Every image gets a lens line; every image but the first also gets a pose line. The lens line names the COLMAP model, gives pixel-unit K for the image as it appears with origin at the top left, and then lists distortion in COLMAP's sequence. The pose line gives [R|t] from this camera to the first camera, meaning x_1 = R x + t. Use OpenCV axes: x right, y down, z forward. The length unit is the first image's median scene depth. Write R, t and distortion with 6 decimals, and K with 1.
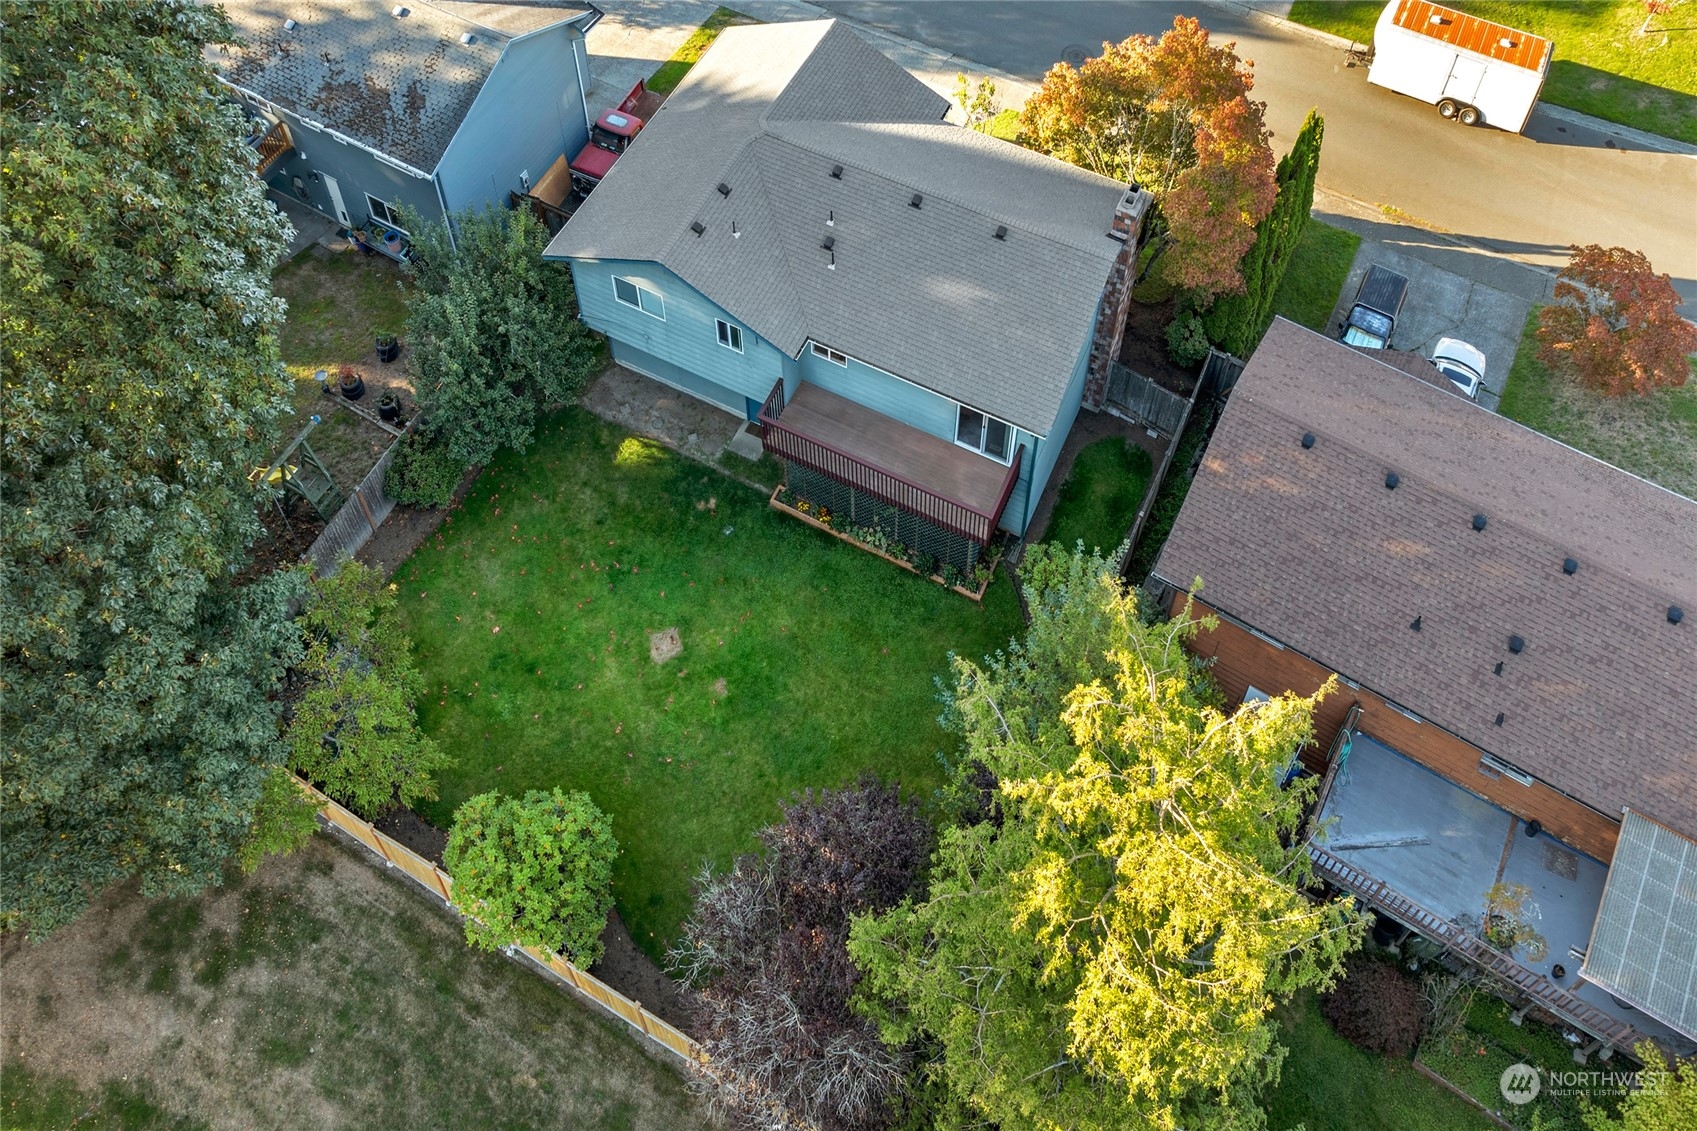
lens RADIAL K [[1288.5, 0, 847.0], [0, 1288.5, 566.8], [0, 0, 1]] dist [-0.042689, 0.030354]
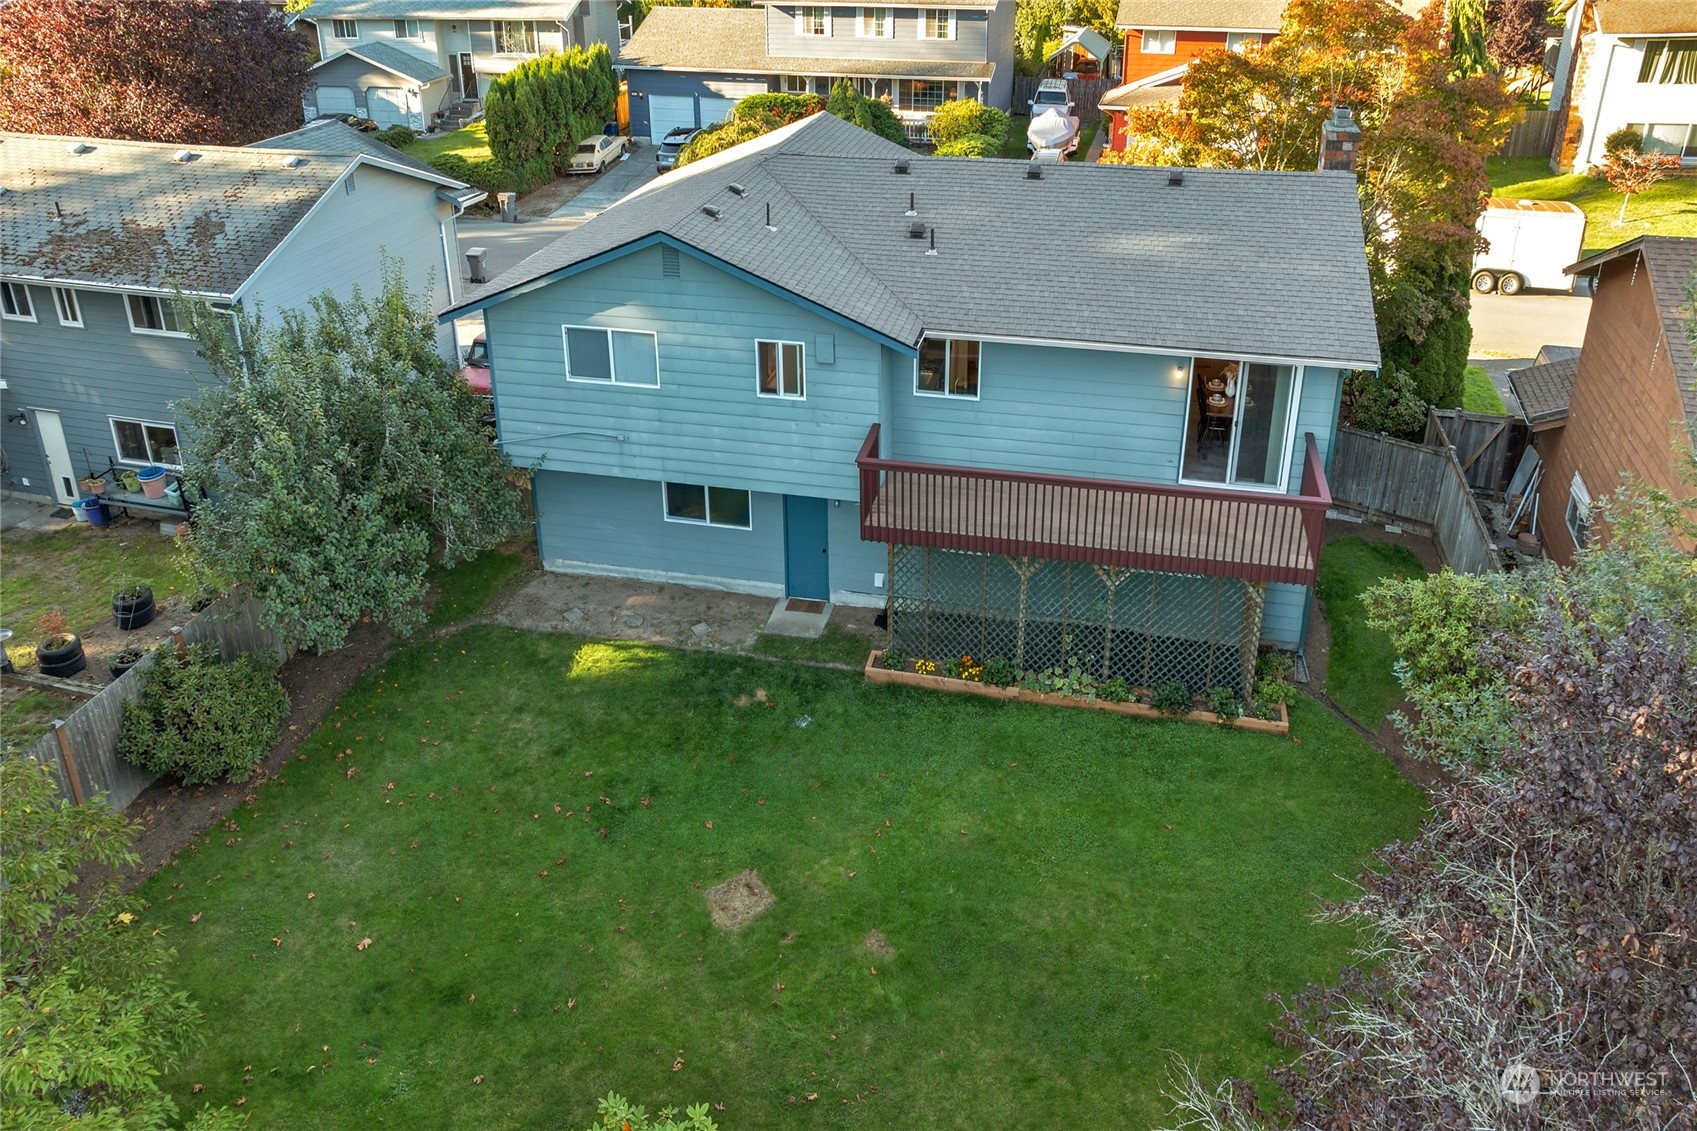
lens RADIAL K [[1288.5, 0, 936.3], [0, 1288.5, 629.2], [0, 0, 1]] dist [-0.042689, 0.030354]
pose [[0.962251, -0.101862, 0.252384, -0.174446], [0.205682, 0.879456, -0.429245, 0.187901], [-0.178237, 0.464953, 0.867209, 0.493028]]
